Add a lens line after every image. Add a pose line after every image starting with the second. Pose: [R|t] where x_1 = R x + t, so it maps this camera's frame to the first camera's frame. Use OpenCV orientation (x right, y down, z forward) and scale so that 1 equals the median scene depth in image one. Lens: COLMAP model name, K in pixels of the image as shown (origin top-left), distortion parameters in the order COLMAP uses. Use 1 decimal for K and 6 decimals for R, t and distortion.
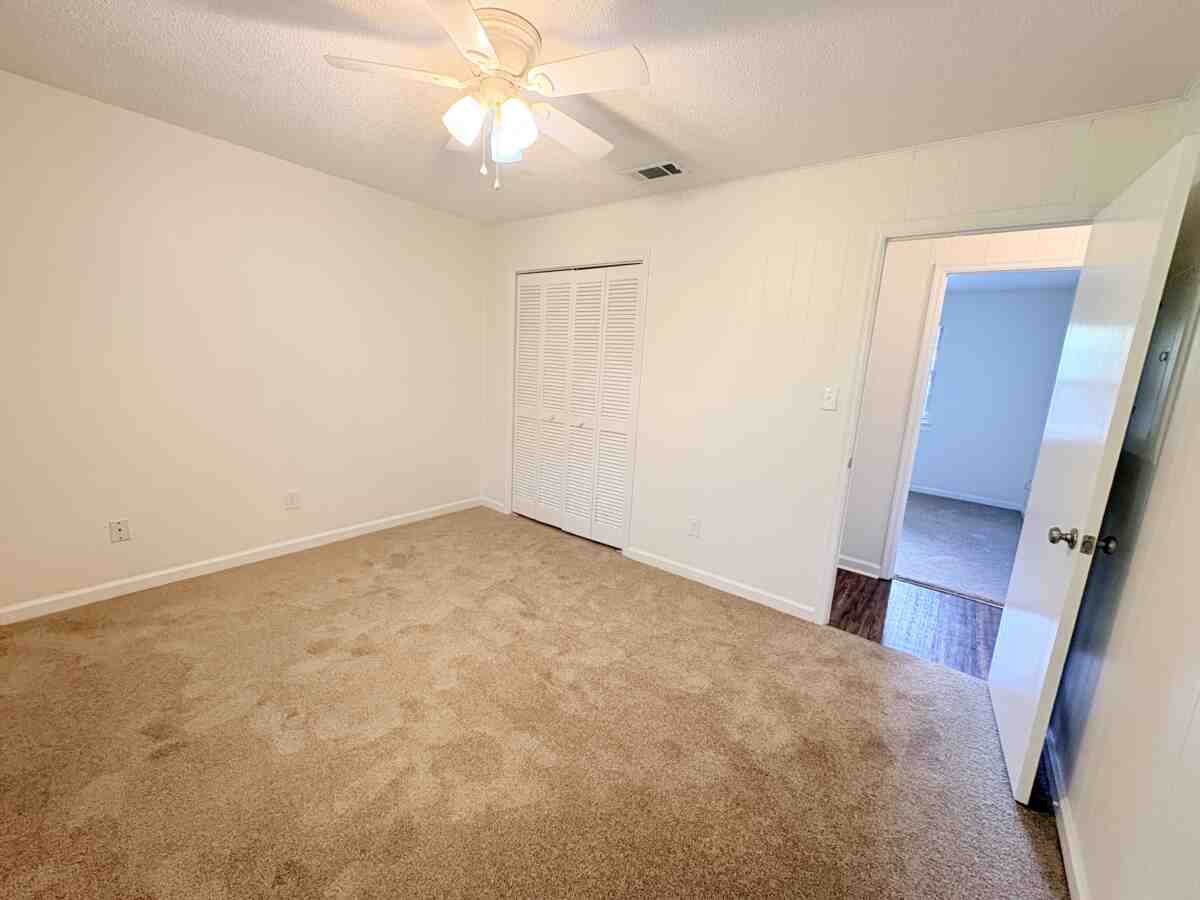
lens RADIAL K [[478.5, 0, 600.0], [0, 478.5, 450.0], [0, 0, 1]] dist [-0.000831, 0.000319]
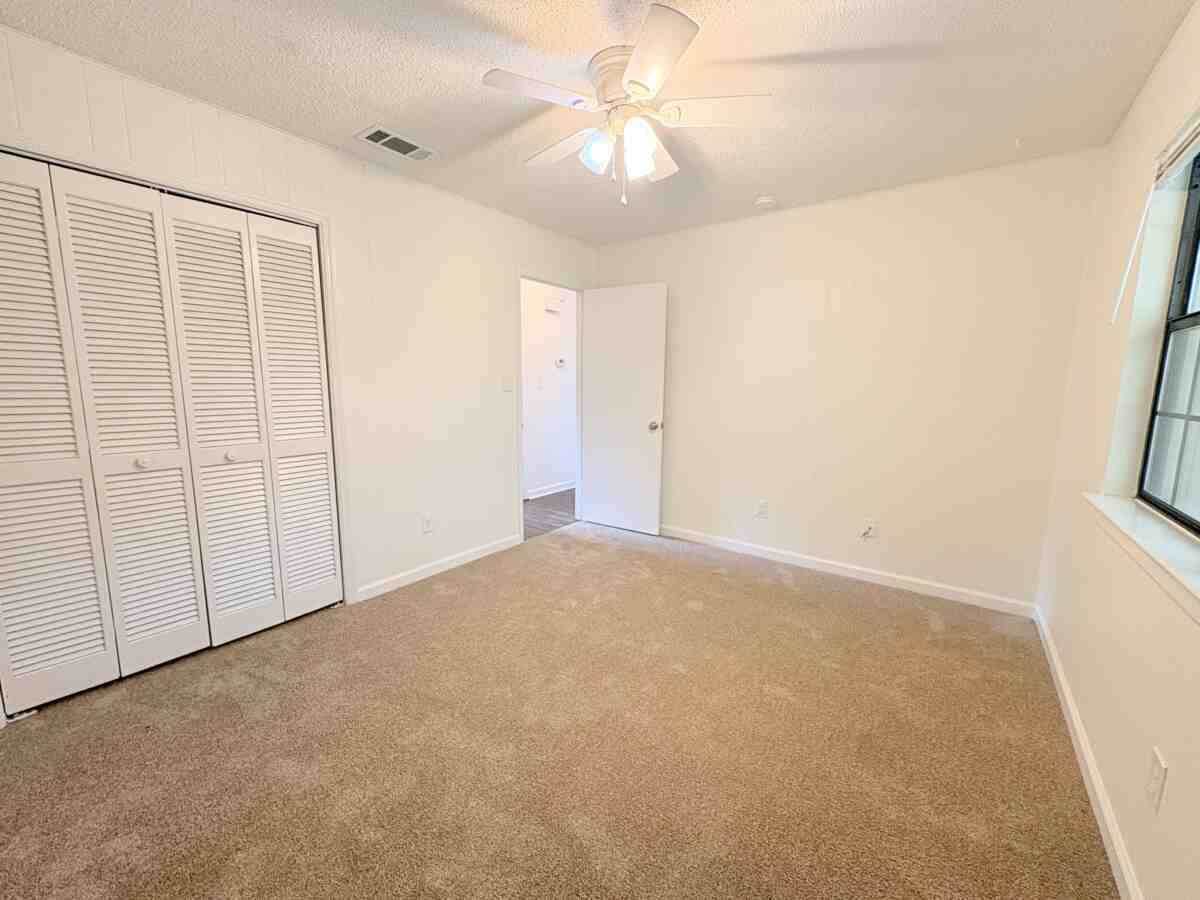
lens RADIAL K [[478.5, 0, 600.0], [0, 478.5, 450.0], [0, 0, 1]] dist [-0.000831, 0.000319]
pose [[-0.010036, -0.205418, 0.978623, -0.824174], [0.167748, 0.964457, 0.204164, -0.141268], [-0.985779, 0.166211, 0.024779, 0.661356]]
